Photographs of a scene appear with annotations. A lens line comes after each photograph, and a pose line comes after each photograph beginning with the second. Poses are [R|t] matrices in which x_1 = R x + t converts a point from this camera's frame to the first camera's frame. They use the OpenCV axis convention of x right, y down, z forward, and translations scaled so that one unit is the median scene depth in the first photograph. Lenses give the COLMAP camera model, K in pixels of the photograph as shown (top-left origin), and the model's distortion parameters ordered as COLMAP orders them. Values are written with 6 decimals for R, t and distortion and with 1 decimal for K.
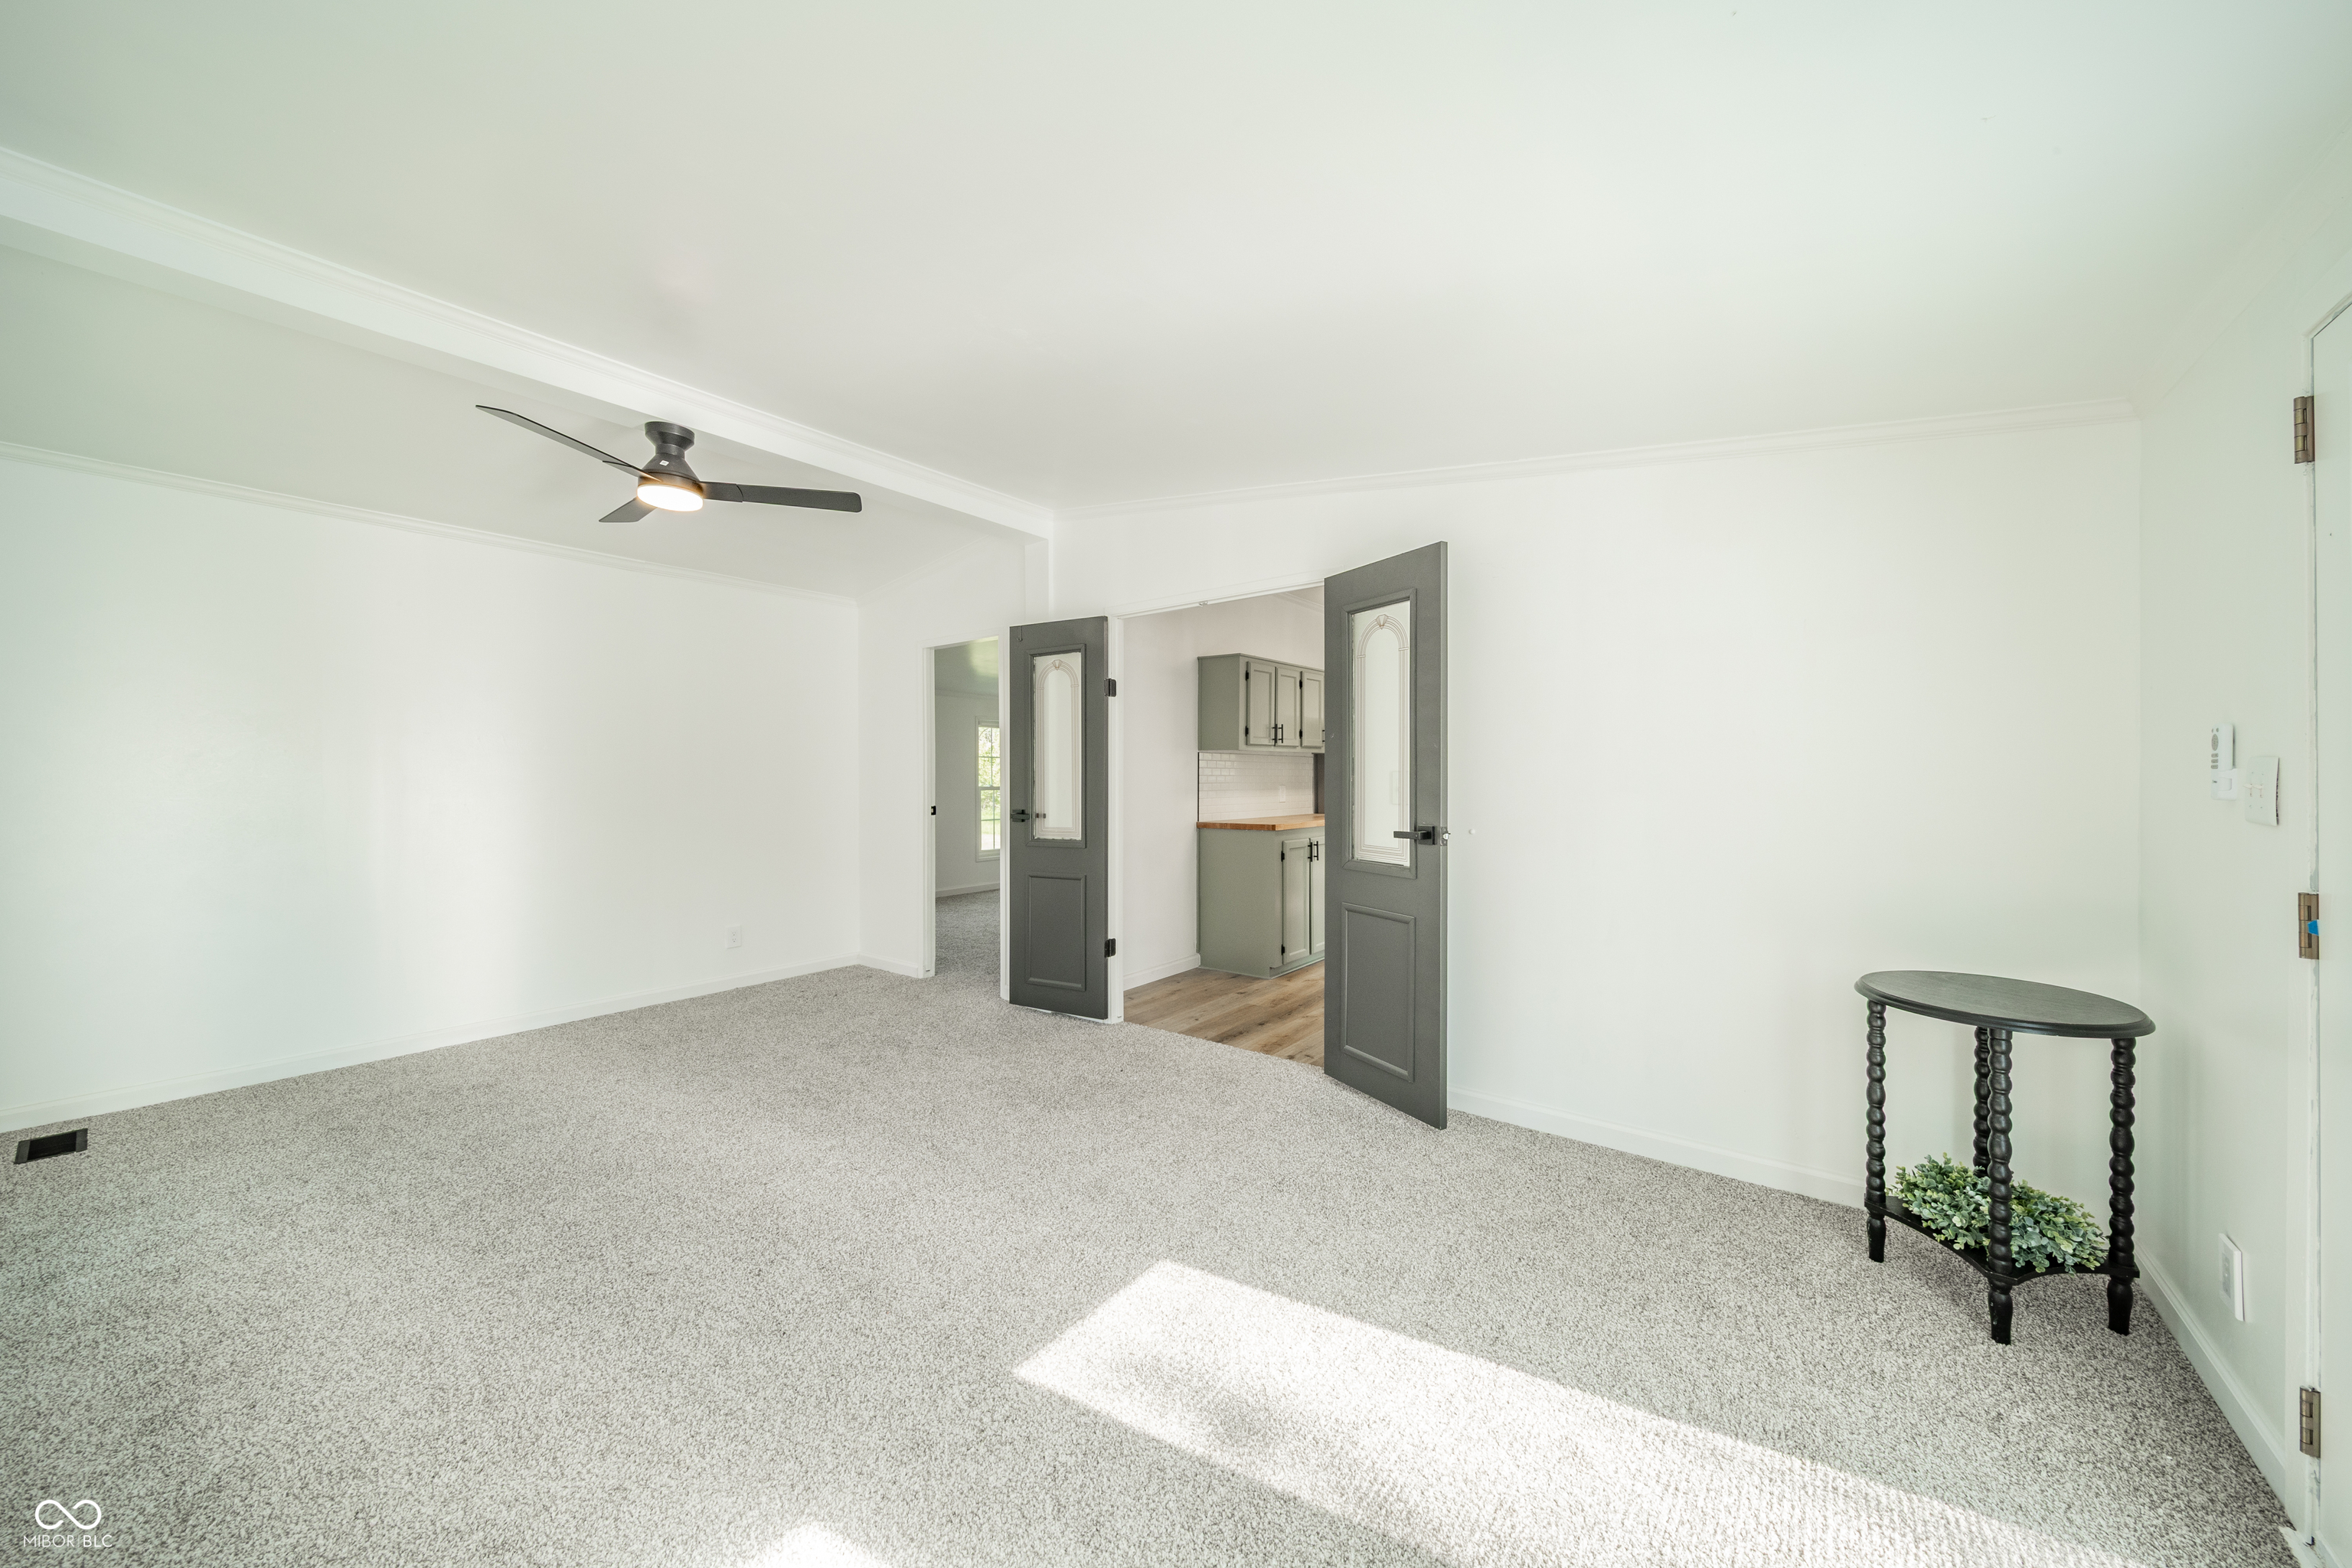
lens RADIAL K [[818.8, 0, 1188.8], [0, 818.8, 774.2], [0, 0, 1]] dist [-0.000101, 0.000029]
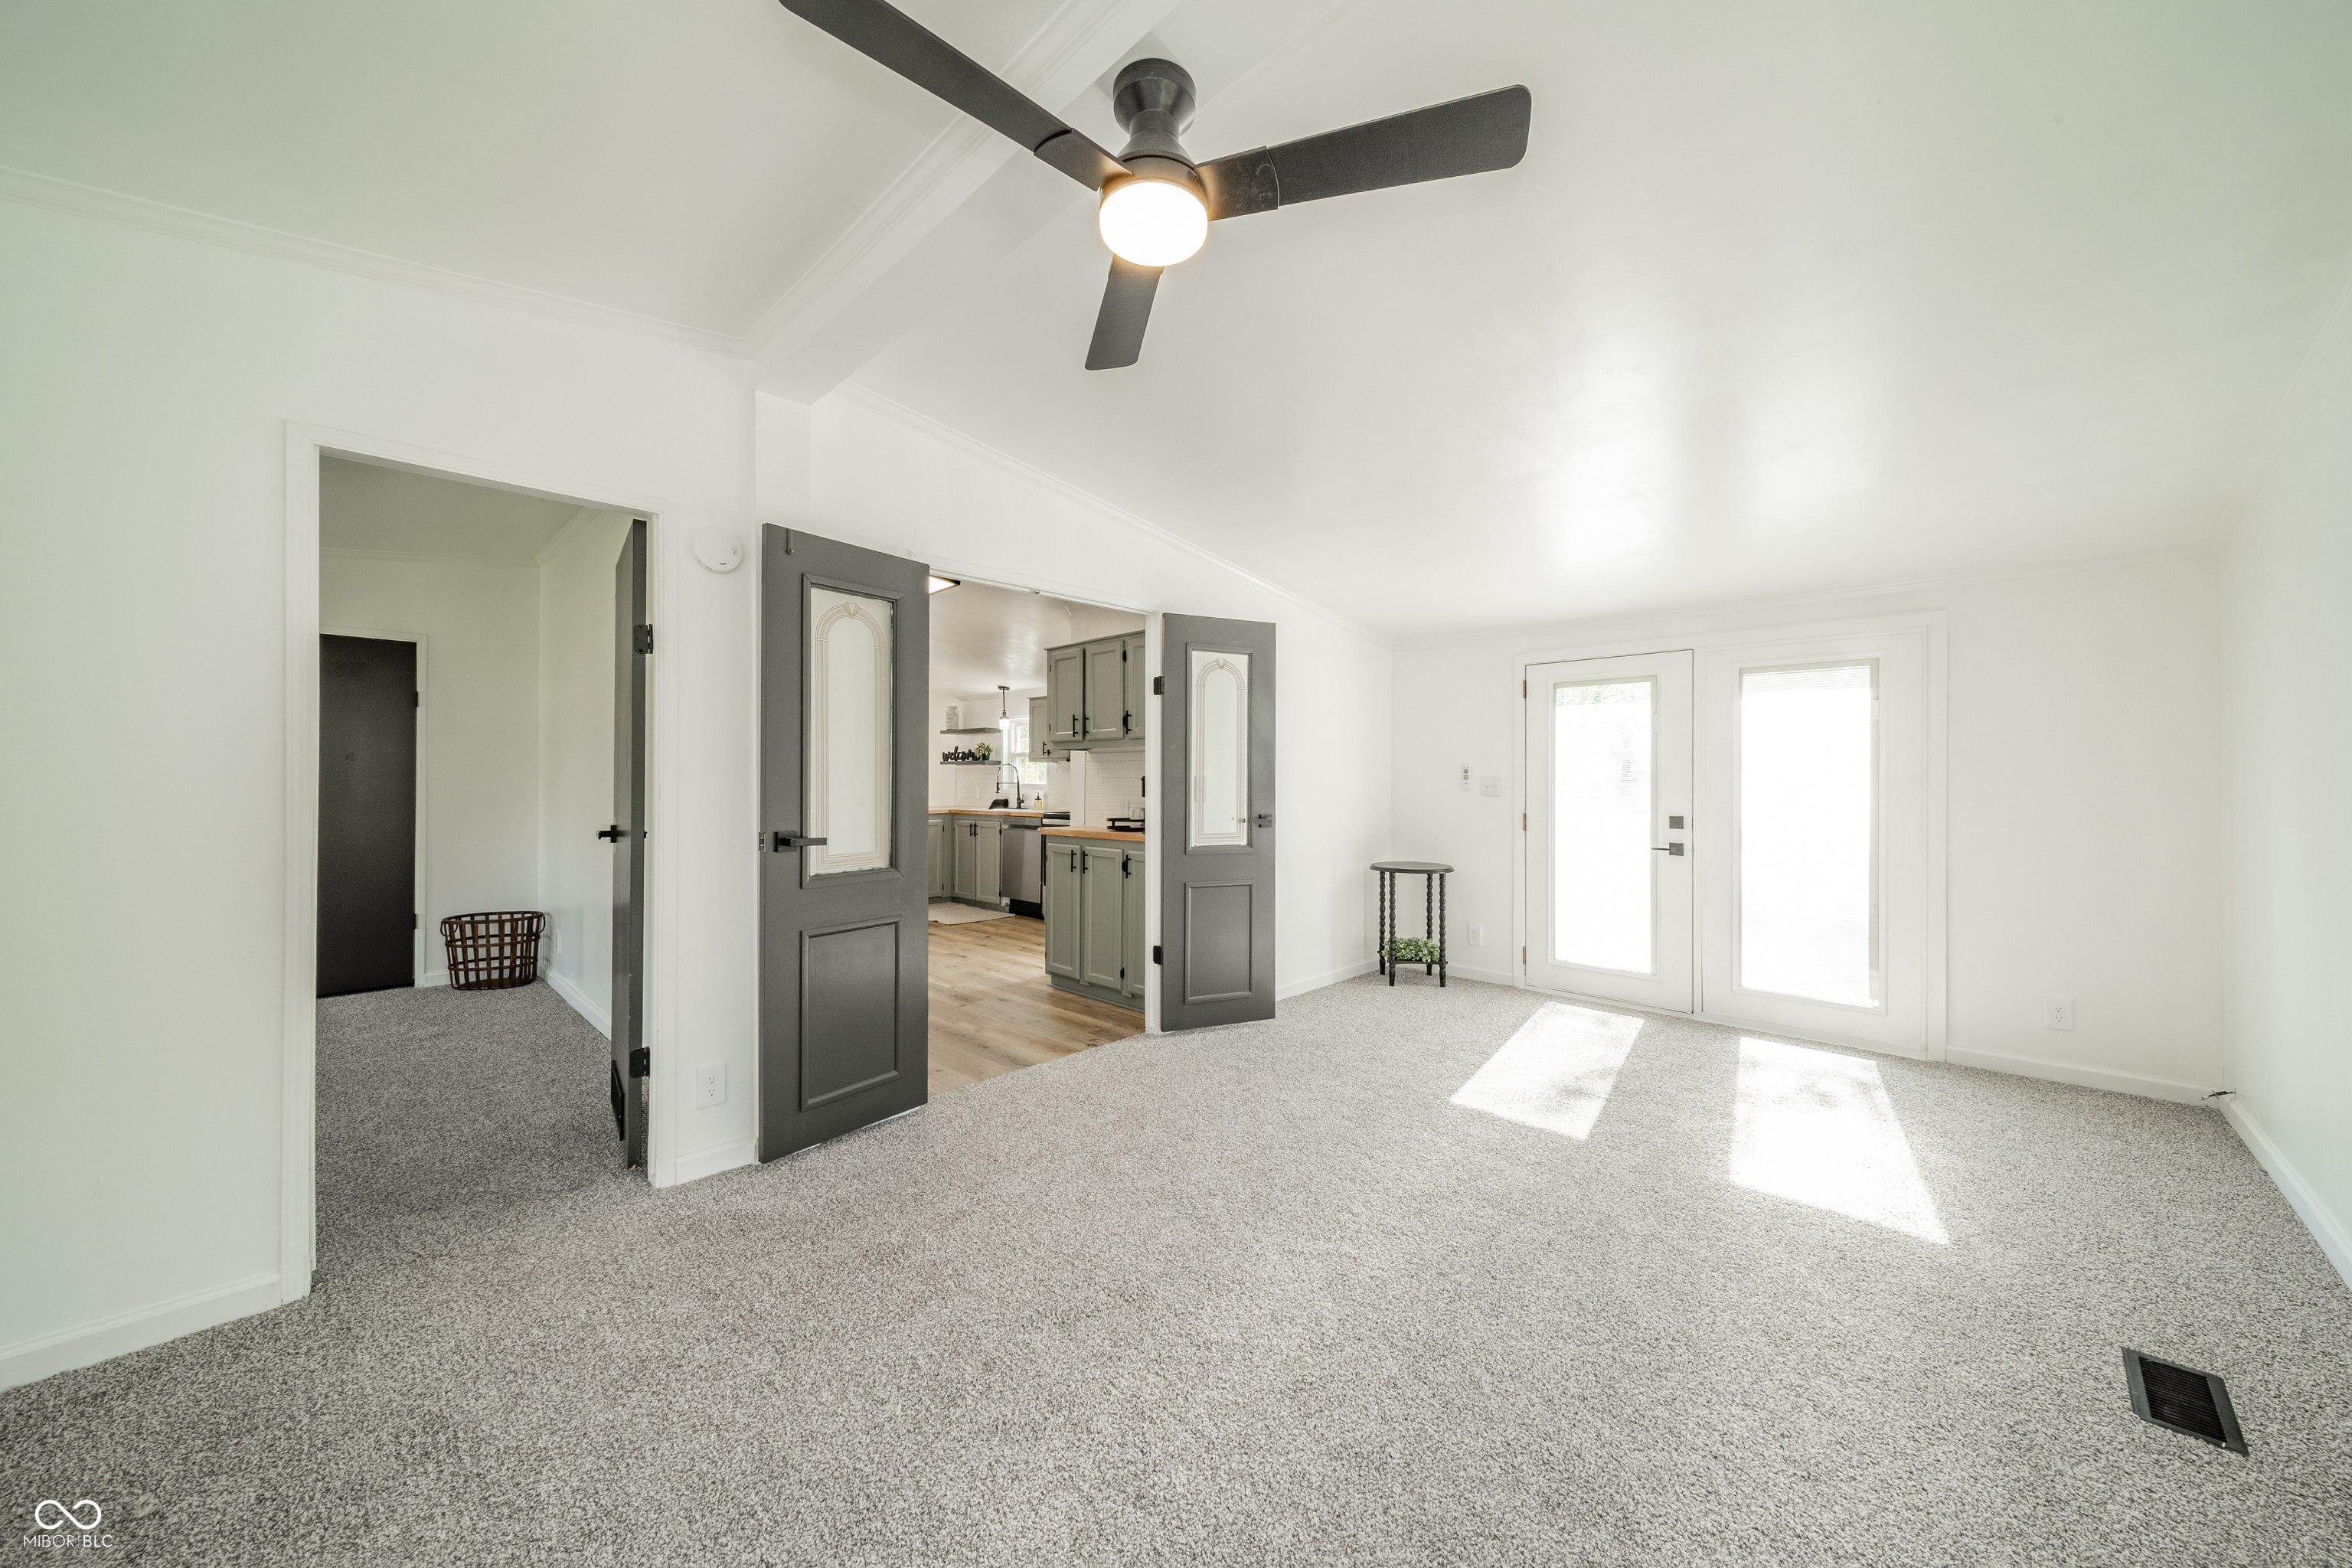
lens RADIAL K [[818.8, 0, 1188.8], [0, 818.8, 774.2], [0, 0, 1]] dist [-0.000101, 0.000029]
pose [[0.125392, 0.018011, 0.991944, -1.134020], [0.001221, 0.999832, -0.018308, 0.018190], [-0.992107, 0.003507, 0.125349, 0.917643]]
